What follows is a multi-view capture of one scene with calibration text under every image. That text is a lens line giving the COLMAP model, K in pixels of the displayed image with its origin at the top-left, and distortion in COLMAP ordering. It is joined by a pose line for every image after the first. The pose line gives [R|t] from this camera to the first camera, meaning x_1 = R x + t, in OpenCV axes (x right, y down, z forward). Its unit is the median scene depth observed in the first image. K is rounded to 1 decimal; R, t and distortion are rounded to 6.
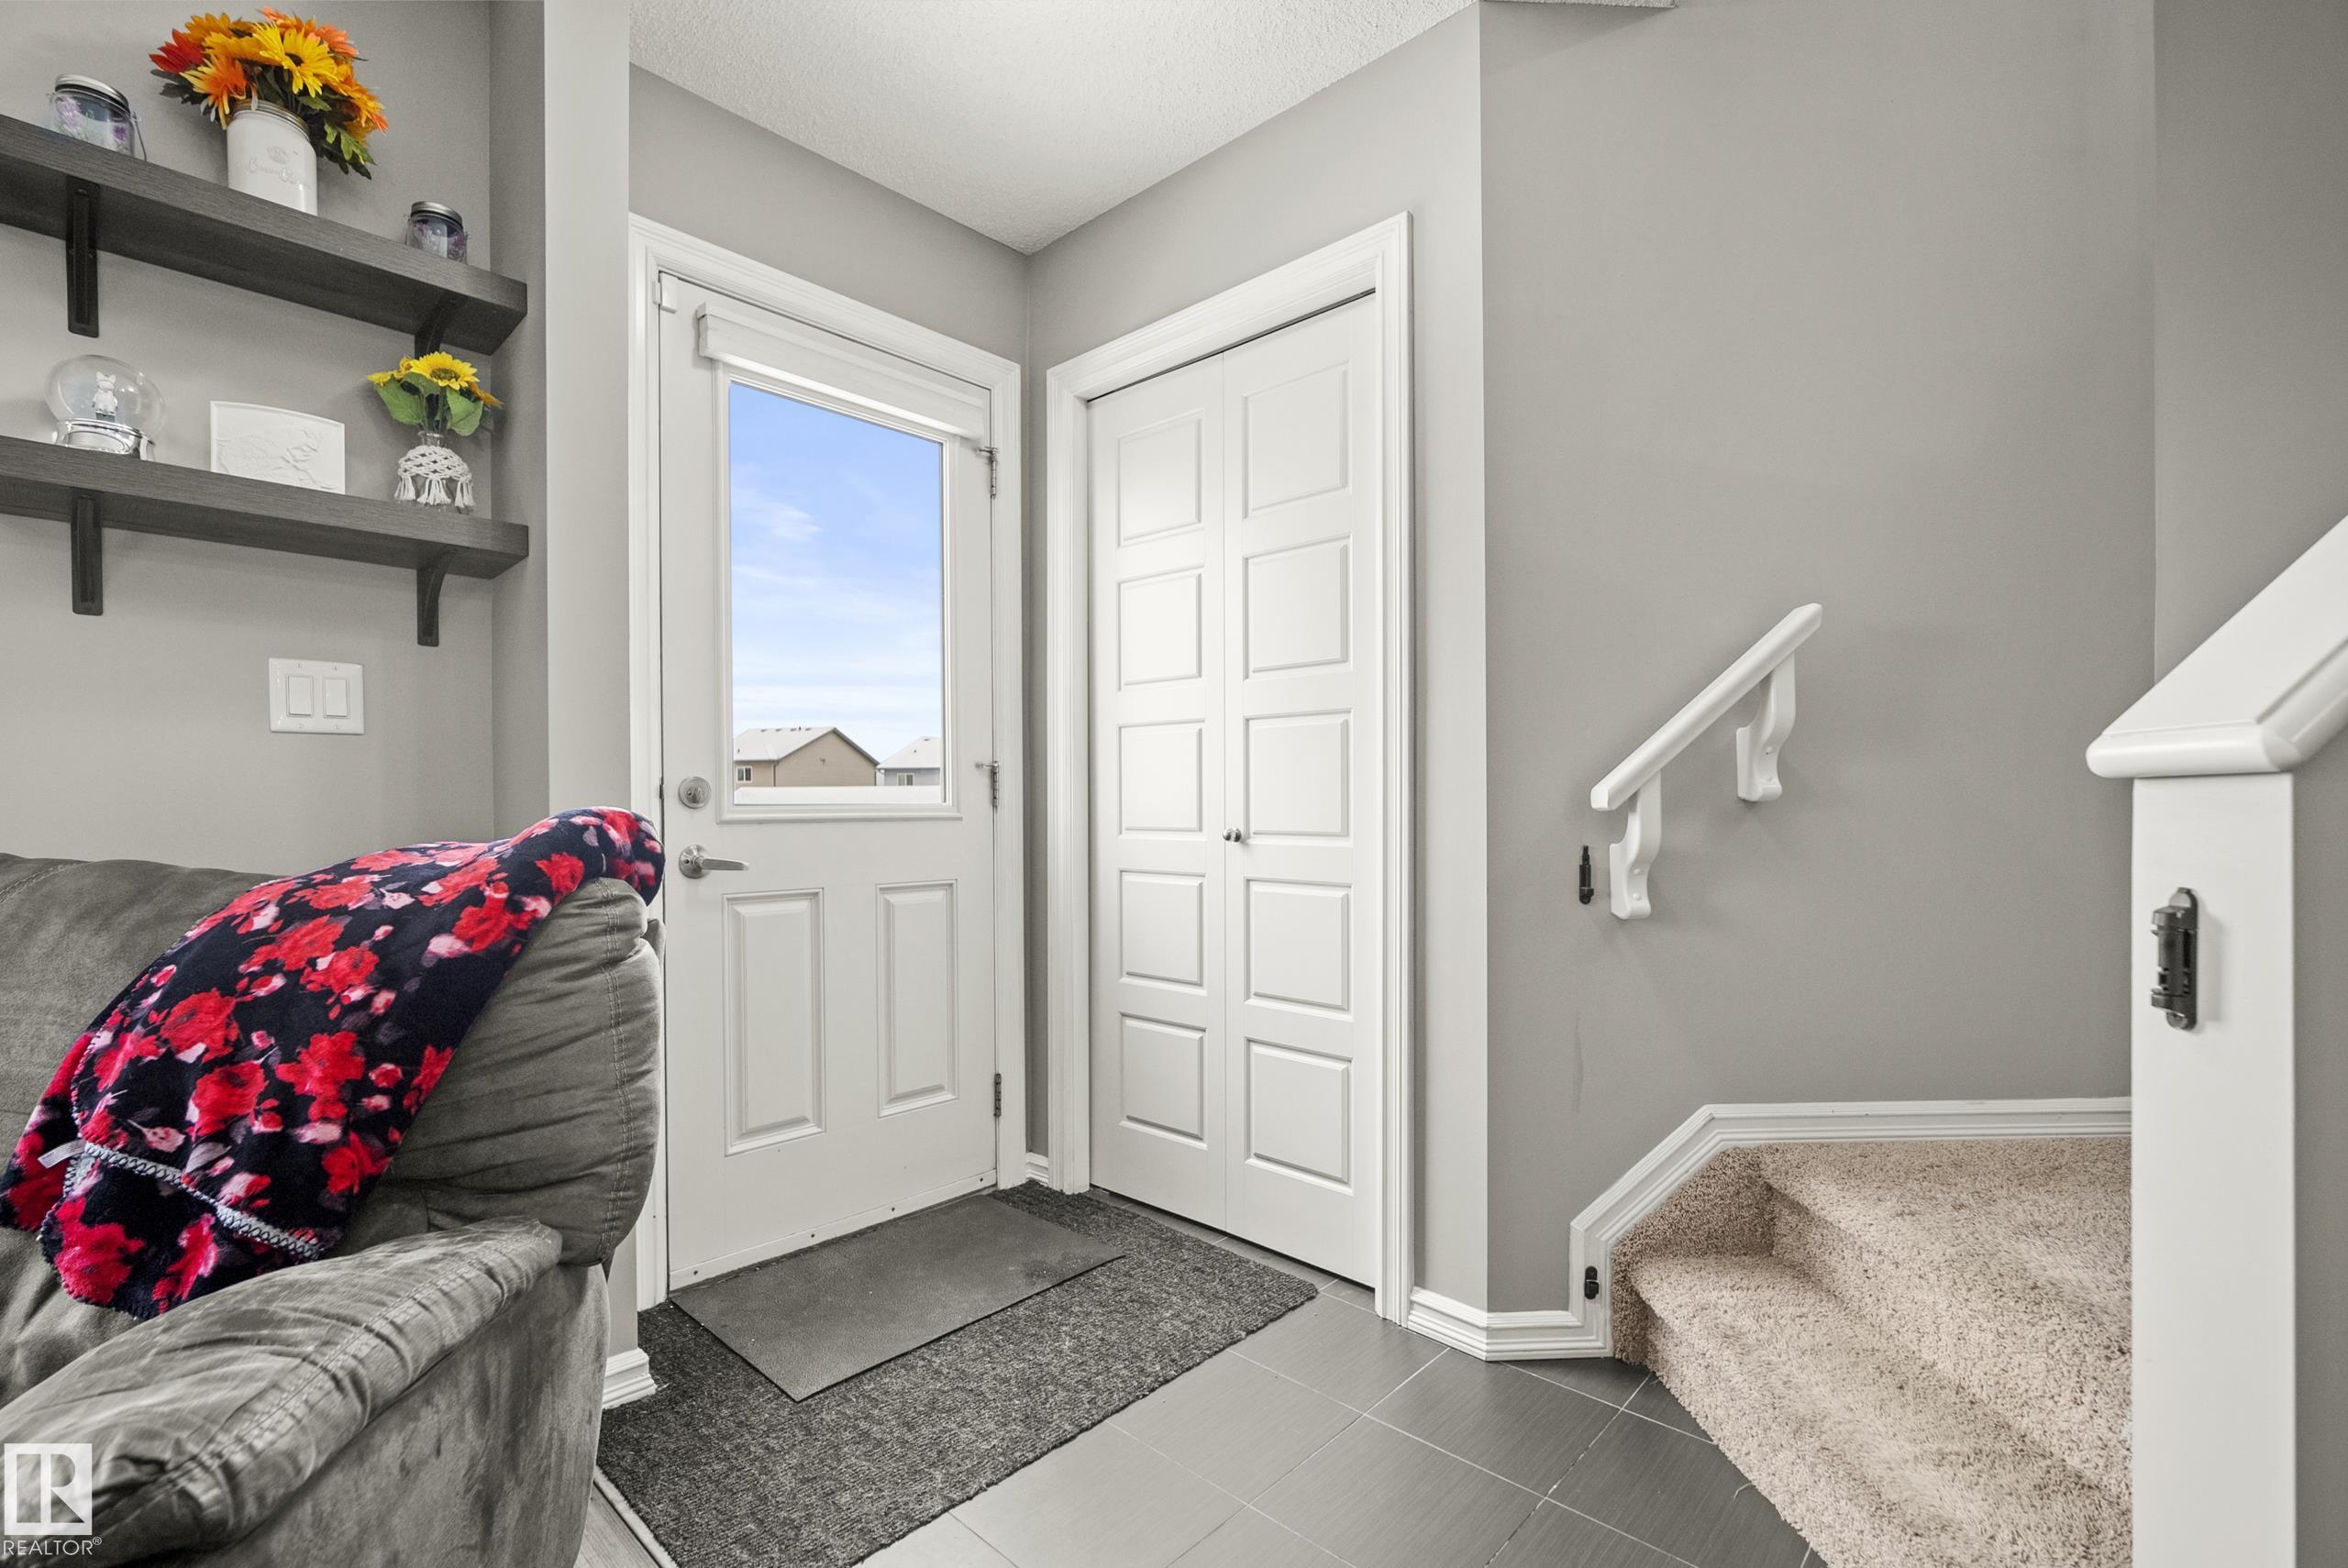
lens RADIAL K [[1040.5, 0, 1179.2], [0, 1040.5, 808.2], [0, 0, 1]] dist [-0.003605, 0.000394]
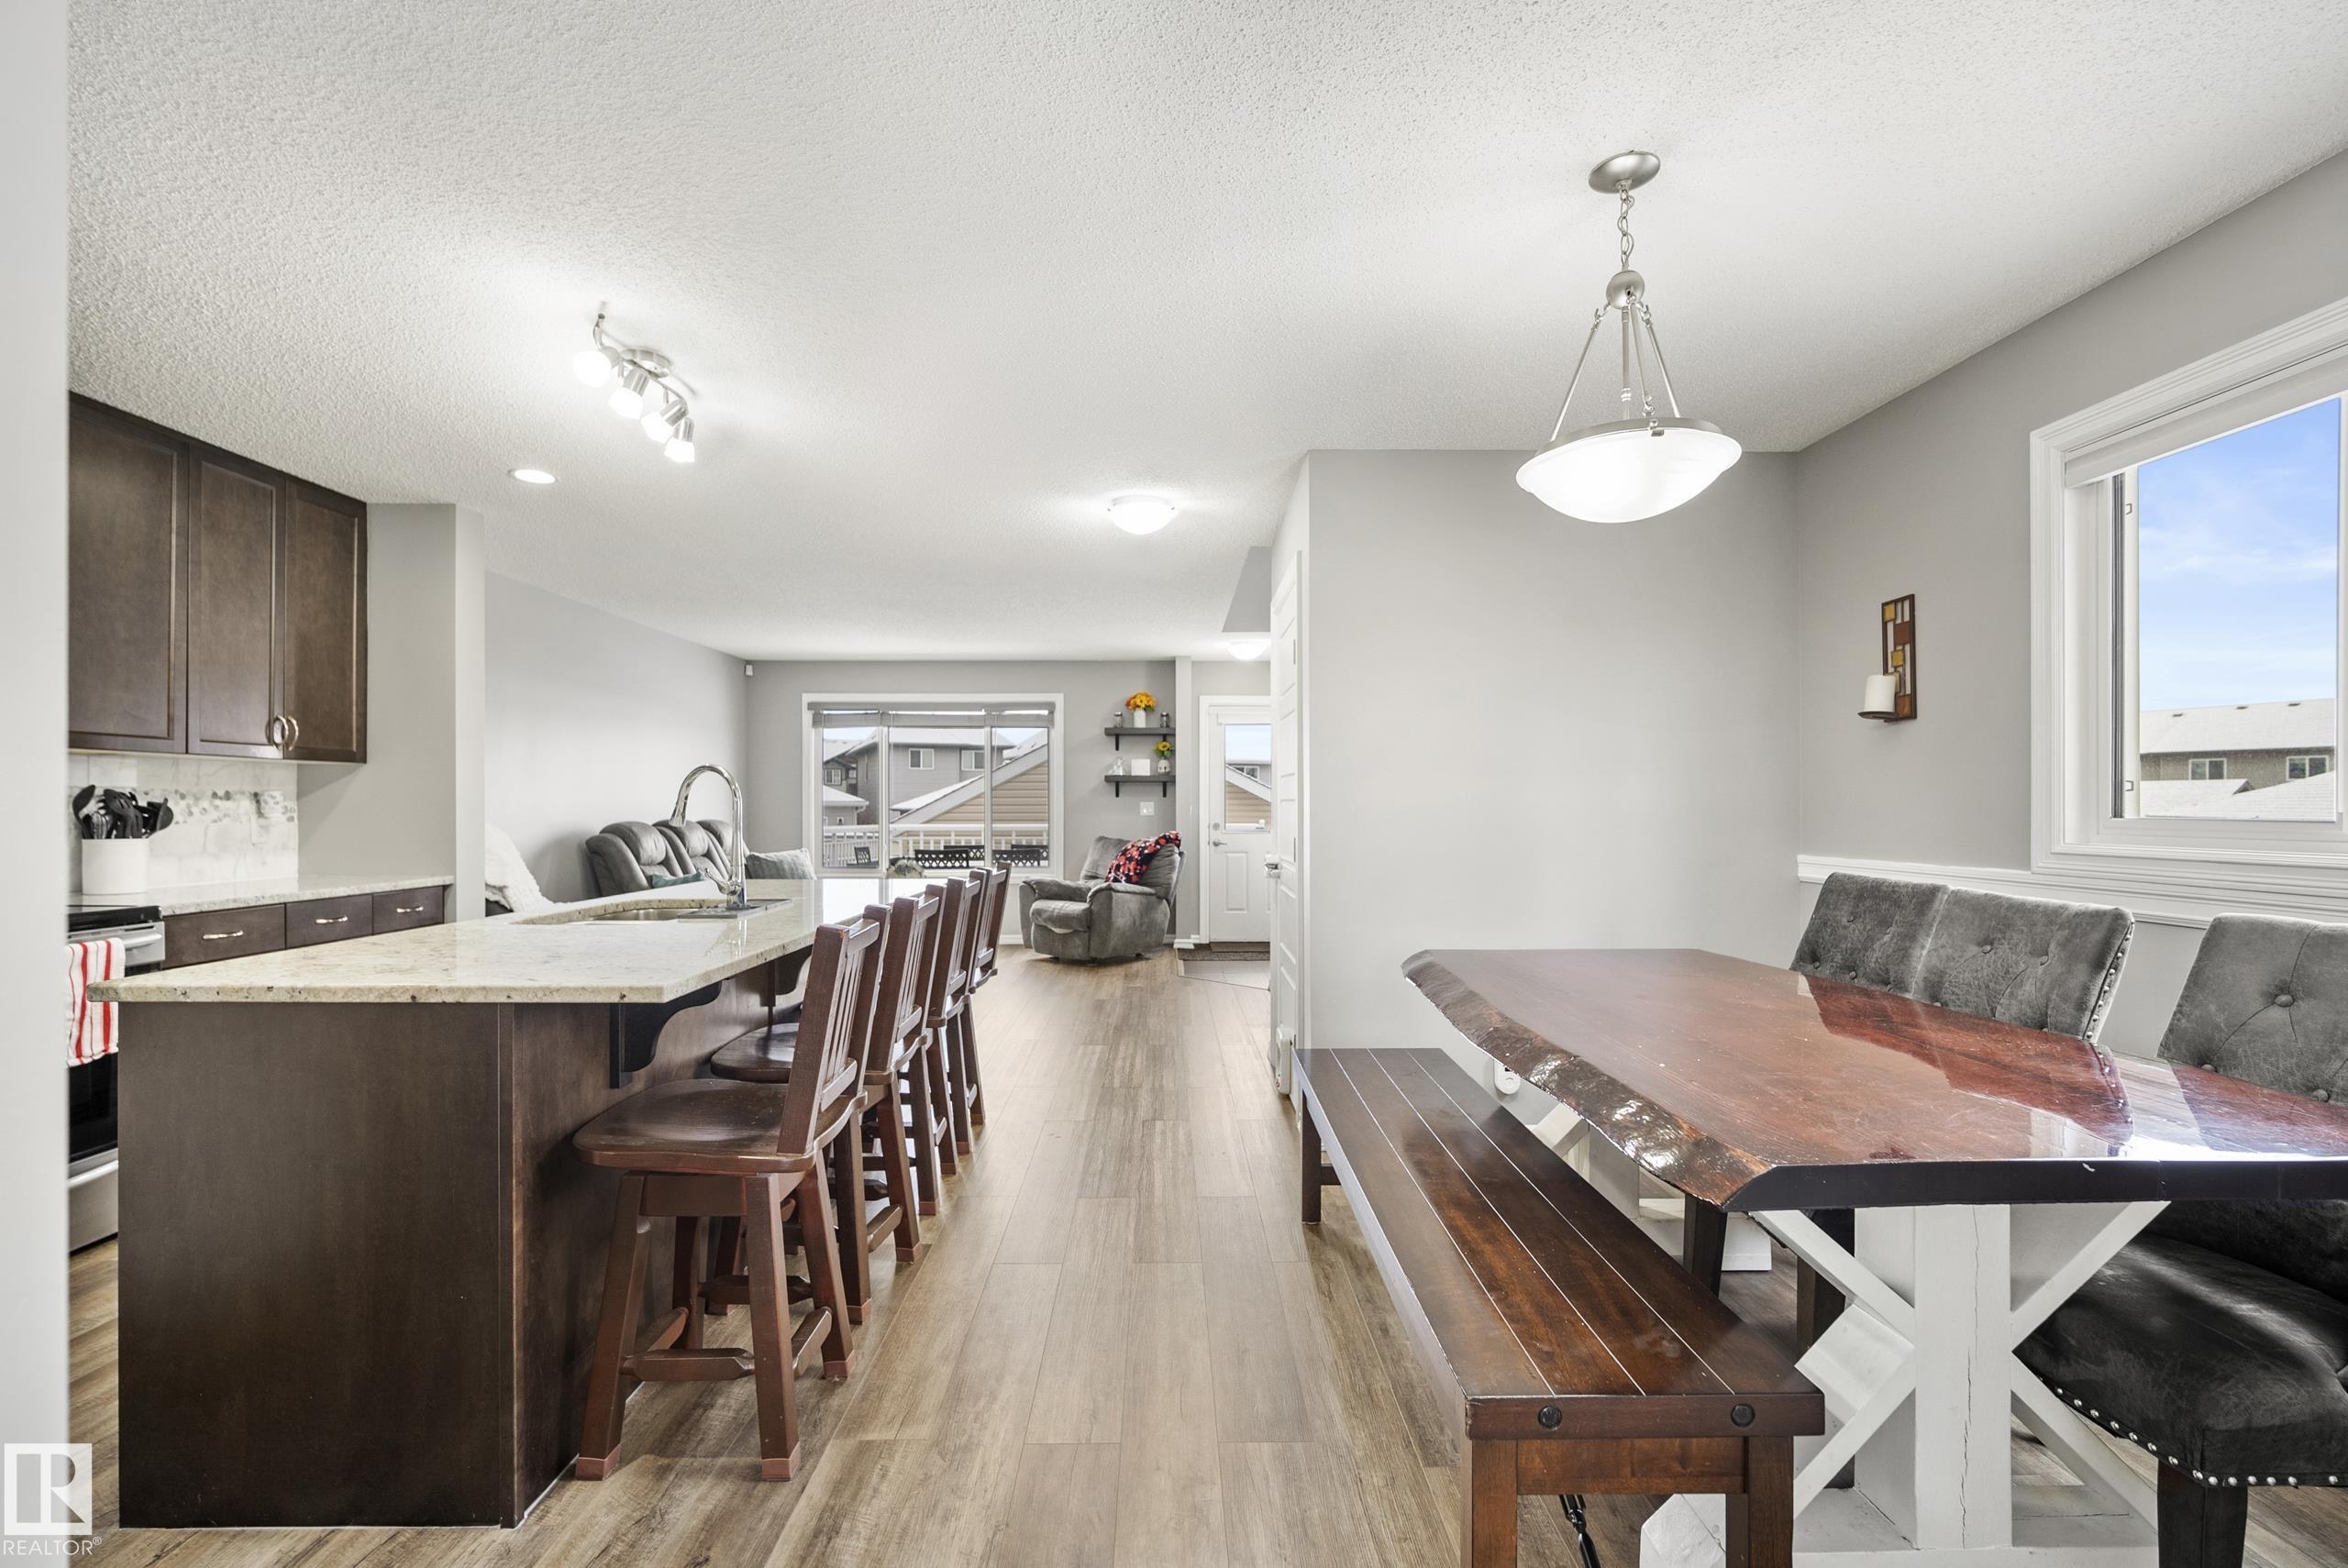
lens RADIAL K [[1040.5, 0, 1195.6], [0, 1040.5, 801.3], [0, 0, 1]] dist [-0.003605, 0.000394]
pose [[0.697600, -0.001858, -0.716485, 3.540969], [-0.008014, 0.999914, -0.010397, -0.106454], [0.716443, 0.012995, 0.697525, -2.852530]]
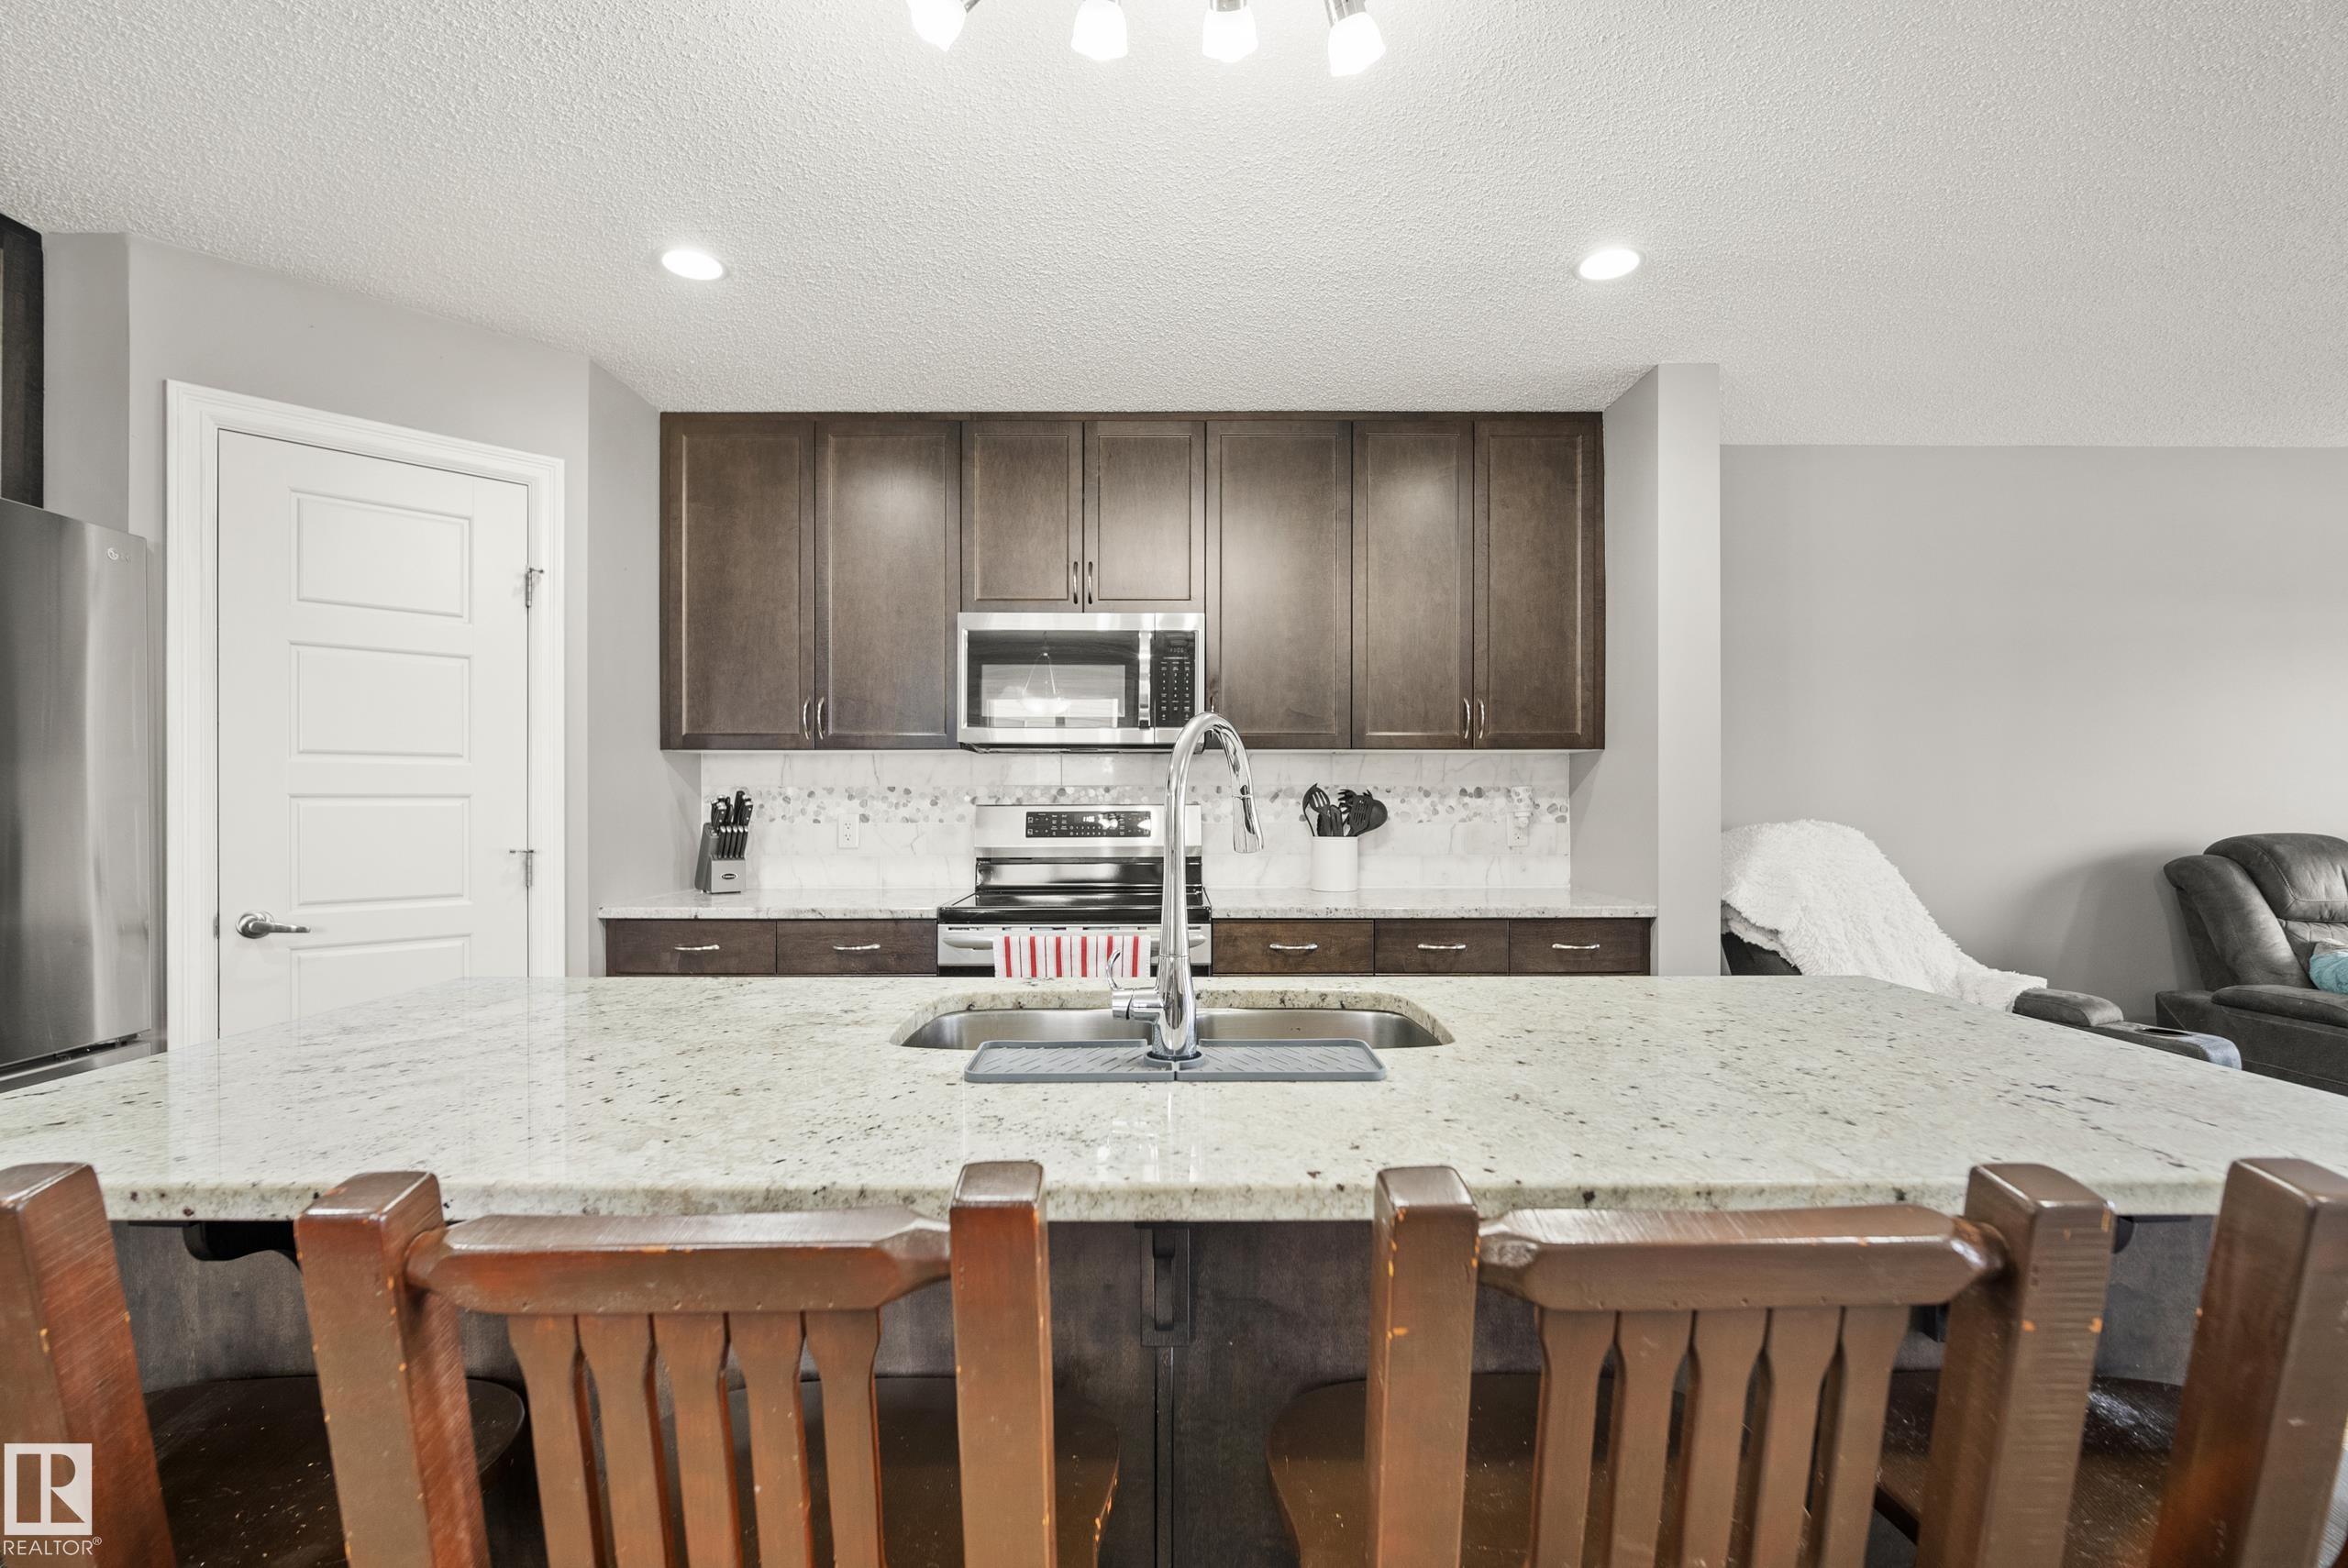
lens RADIAL K [[1040.5, 0, 1175.1], [0, 1040.5, 780.9], [0, 0, 1]] dist [-0.003605, 0.000394]
pose [[-0.724939, -0.013758, -0.688676, 2.077883], [-0.005578, 0.999885, -0.014103, -0.117441], [0.688791, -0.006383, -0.724932, -1.510223]]
